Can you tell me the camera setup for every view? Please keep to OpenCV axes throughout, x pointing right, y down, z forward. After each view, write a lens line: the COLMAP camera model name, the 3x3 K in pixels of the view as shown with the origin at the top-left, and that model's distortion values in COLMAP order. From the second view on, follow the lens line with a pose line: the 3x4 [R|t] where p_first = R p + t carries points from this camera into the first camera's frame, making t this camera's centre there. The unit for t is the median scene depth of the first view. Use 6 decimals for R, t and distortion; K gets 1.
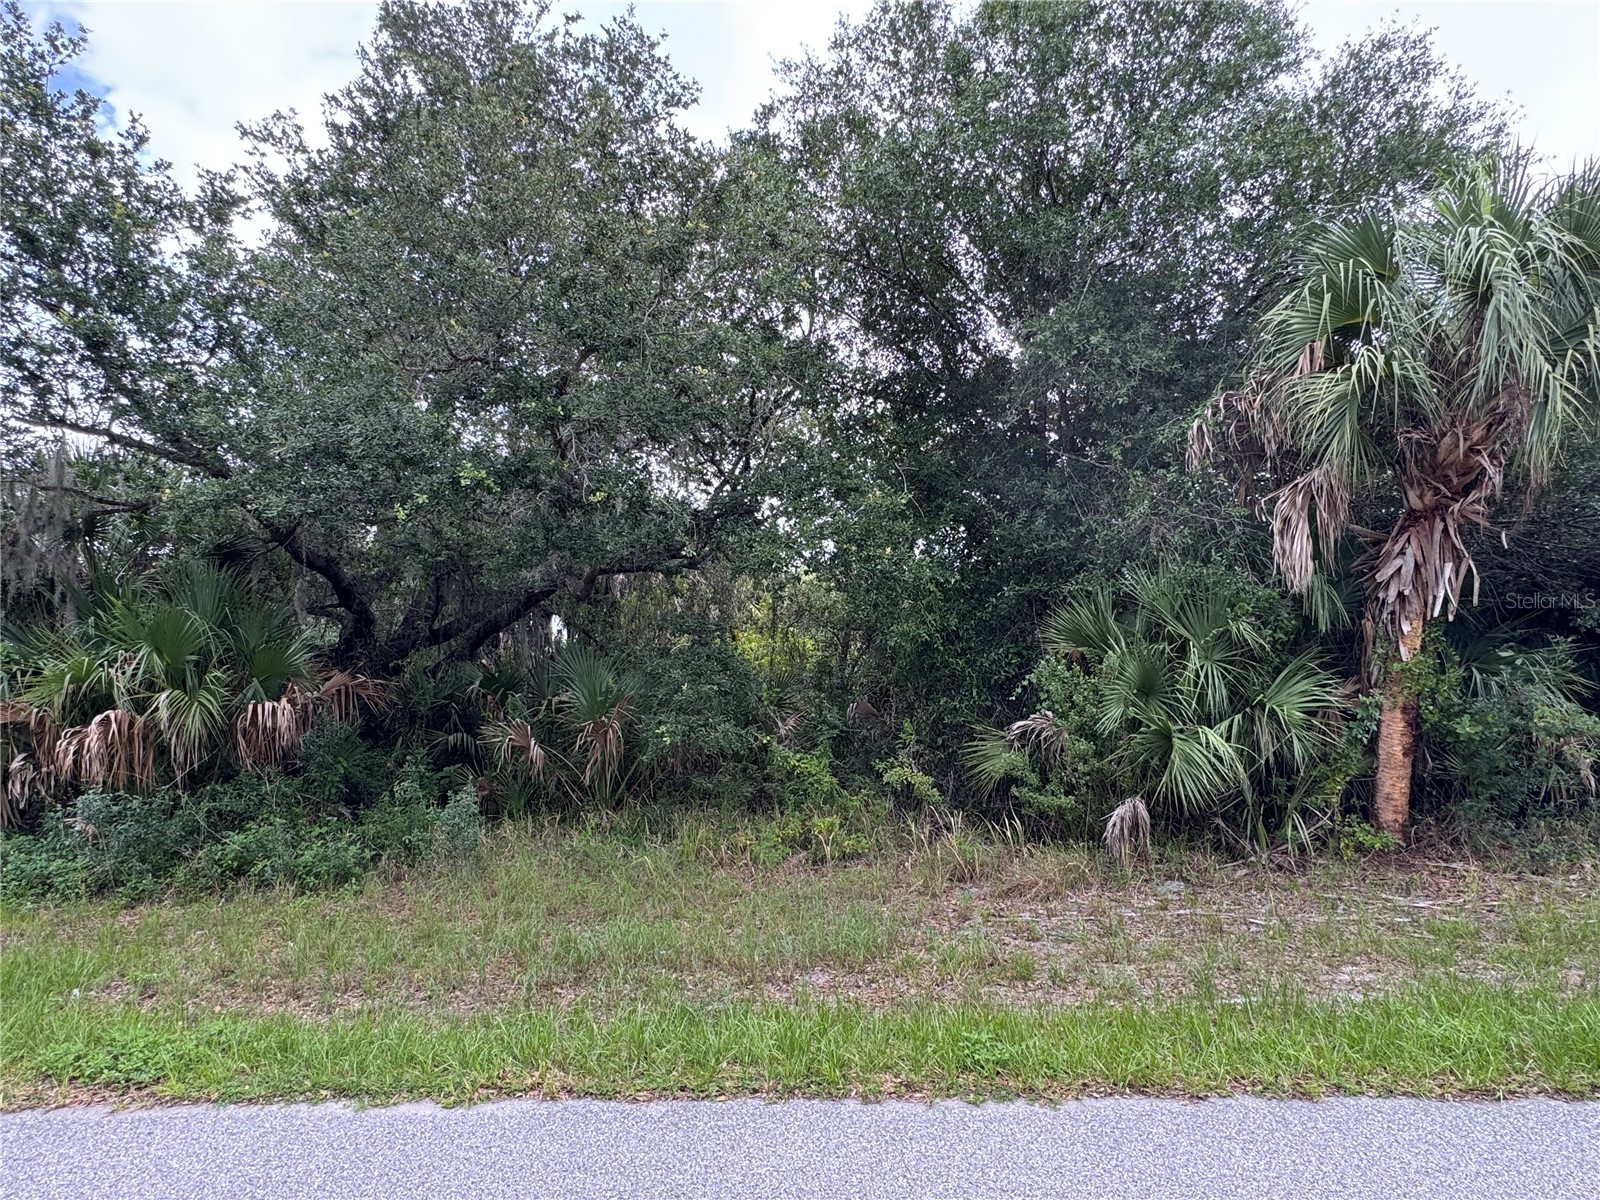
lens RADIAL K [[846.8, 0, 804.1], [0, 846.8, 601.3], [0, 0, 1]] dist [-0.003761, 0.000219]
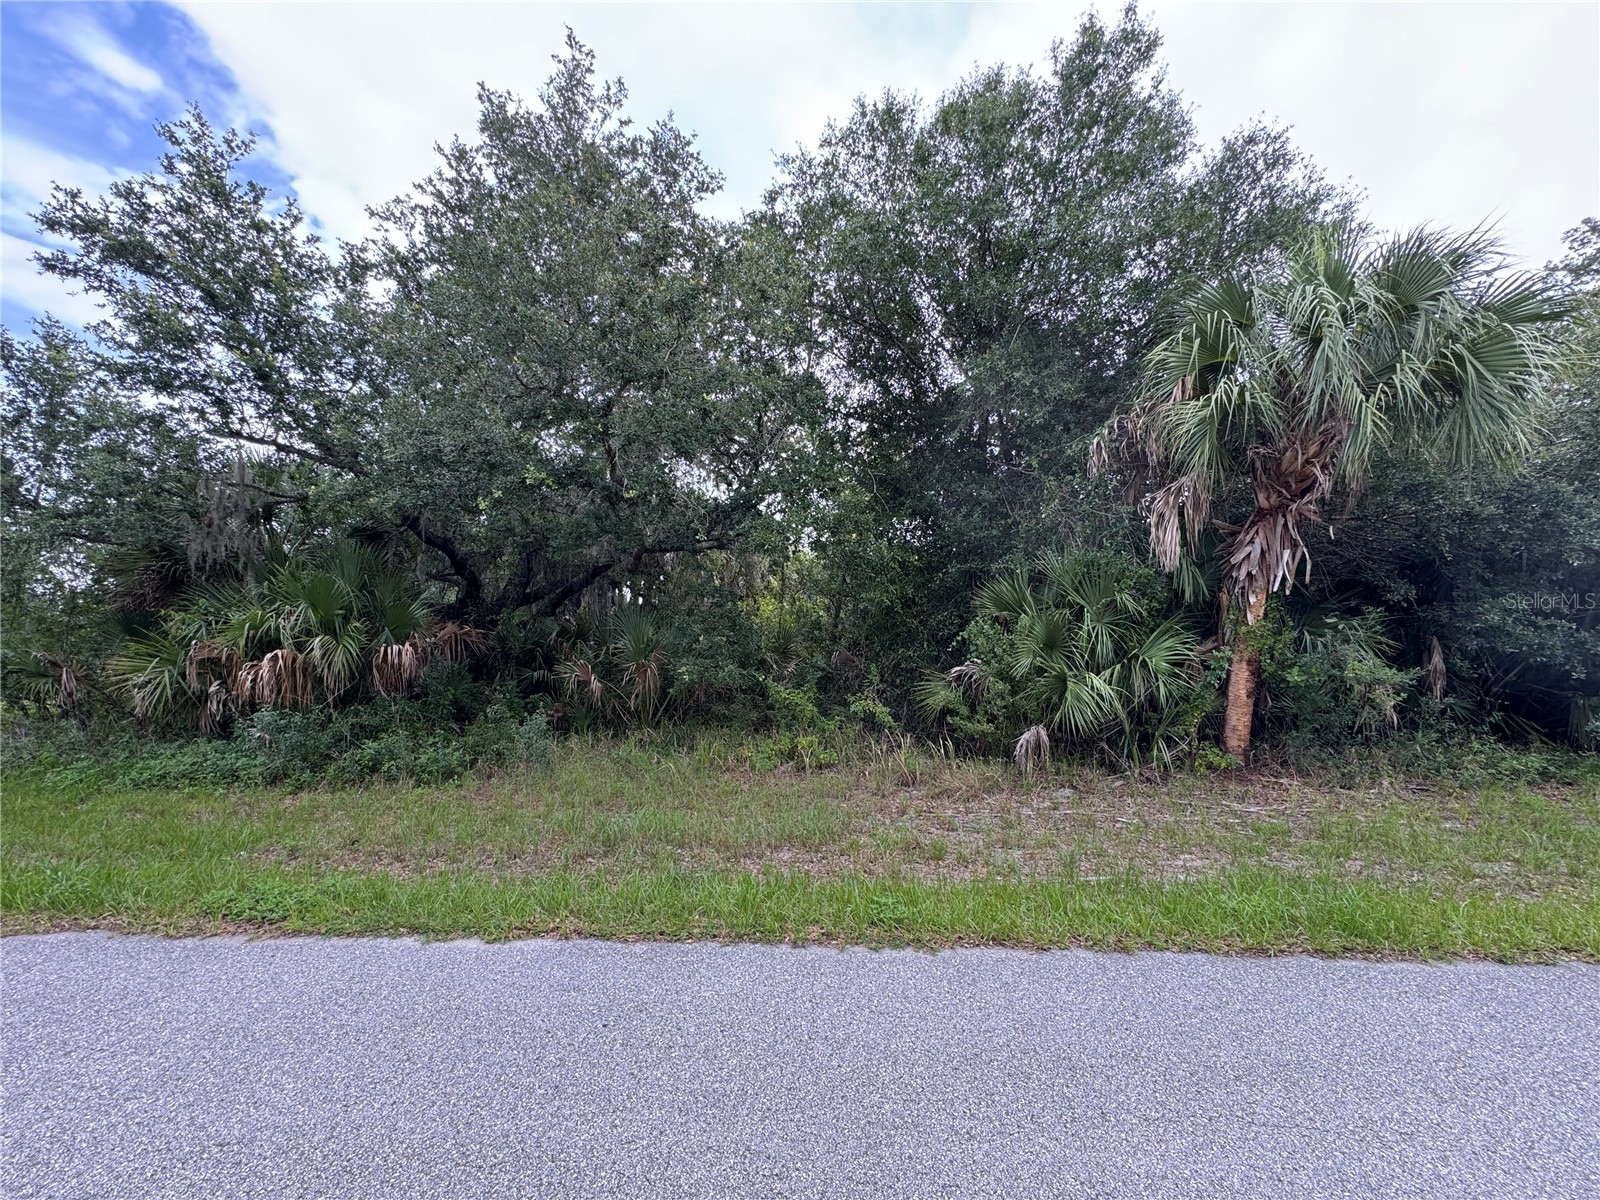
lens RADIAL K [[639.1, 0, 801.0], [0, 639.1, 599.4], [0, 0, 1]] dist [-0.003940, 0.000048]
pose [[0.999653, 0.011176, -0.023839, 0.040127], [-0.010257, 0.999213, 0.038321, 0.000629], [0.024249, -0.038064, 0.998981, 0.002873]]
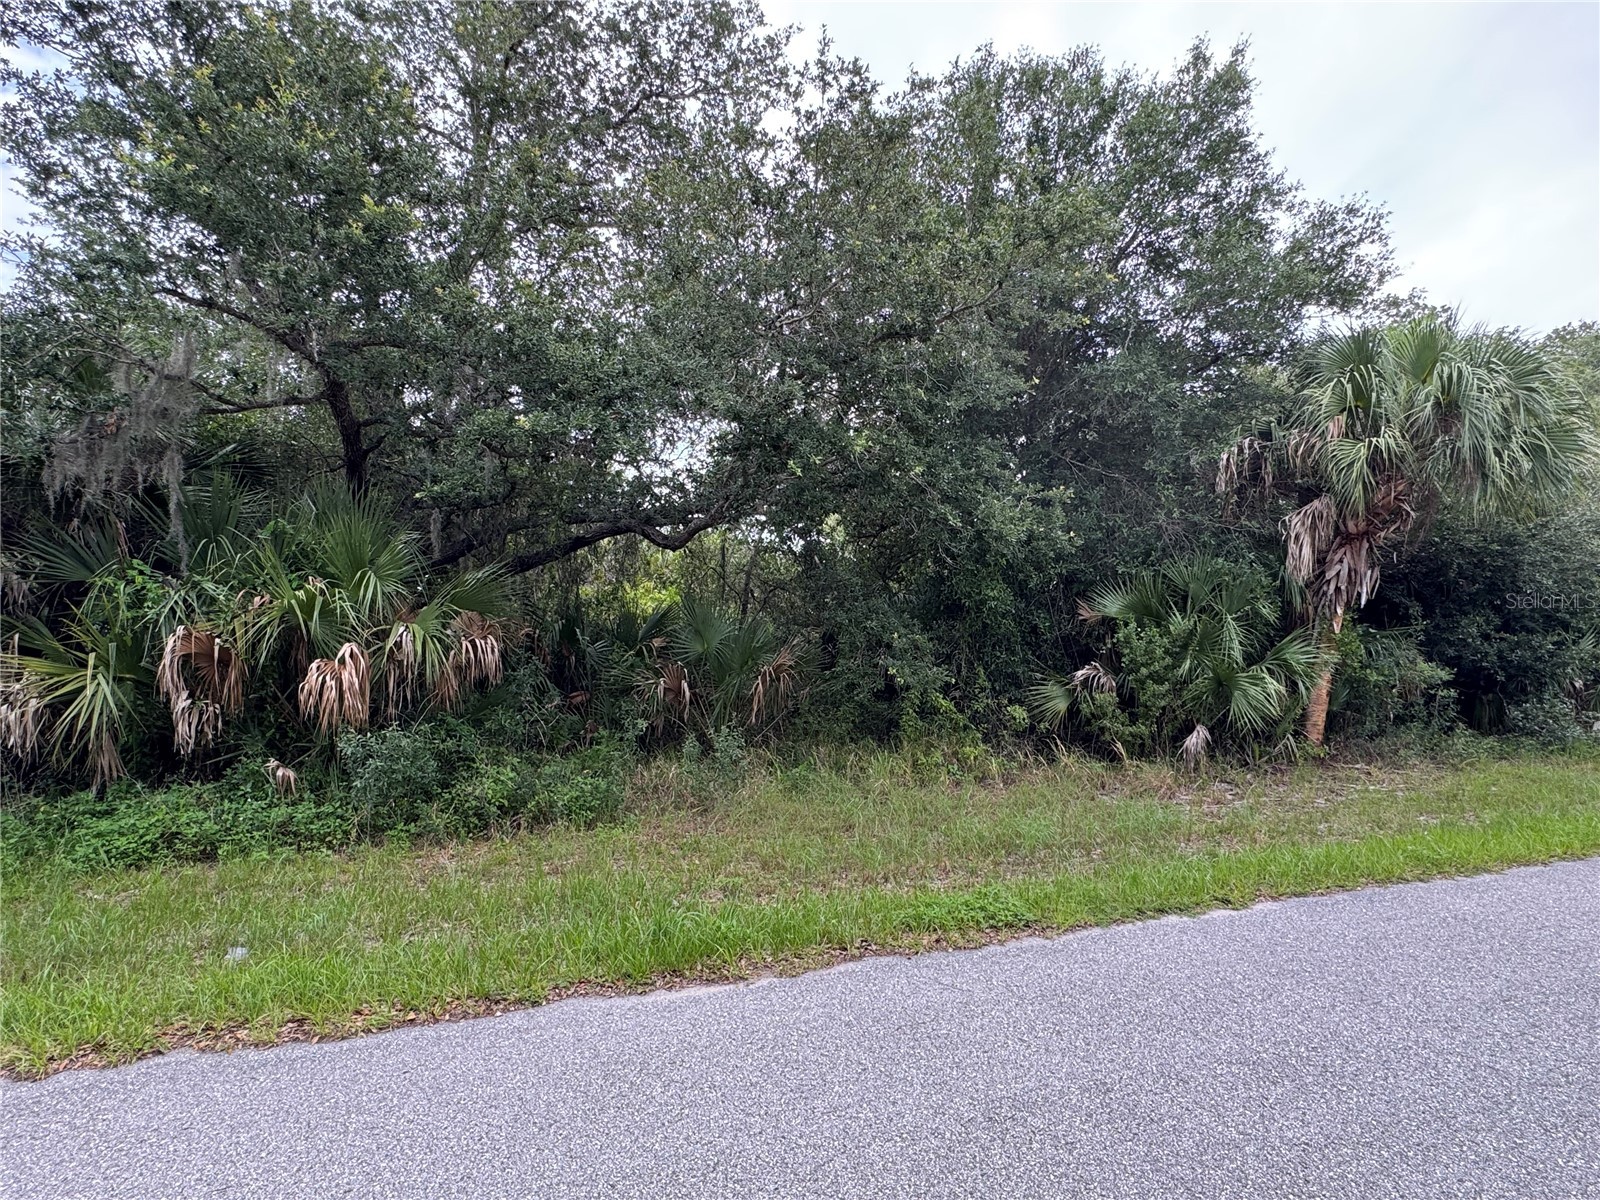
lens RADIAL K [[846.8, 0, 796.9], [0, 846.8, 599.2], [0, 0, 1]] dist [-0.003761, 0.000219]
pose [[0.930993, 0.045217, 0.362227, -0.710103], [-0.060771, 0.997650, 0.031655, 0.020437], [-0.359944, -0.051484, 0.931552, -0.048297]]
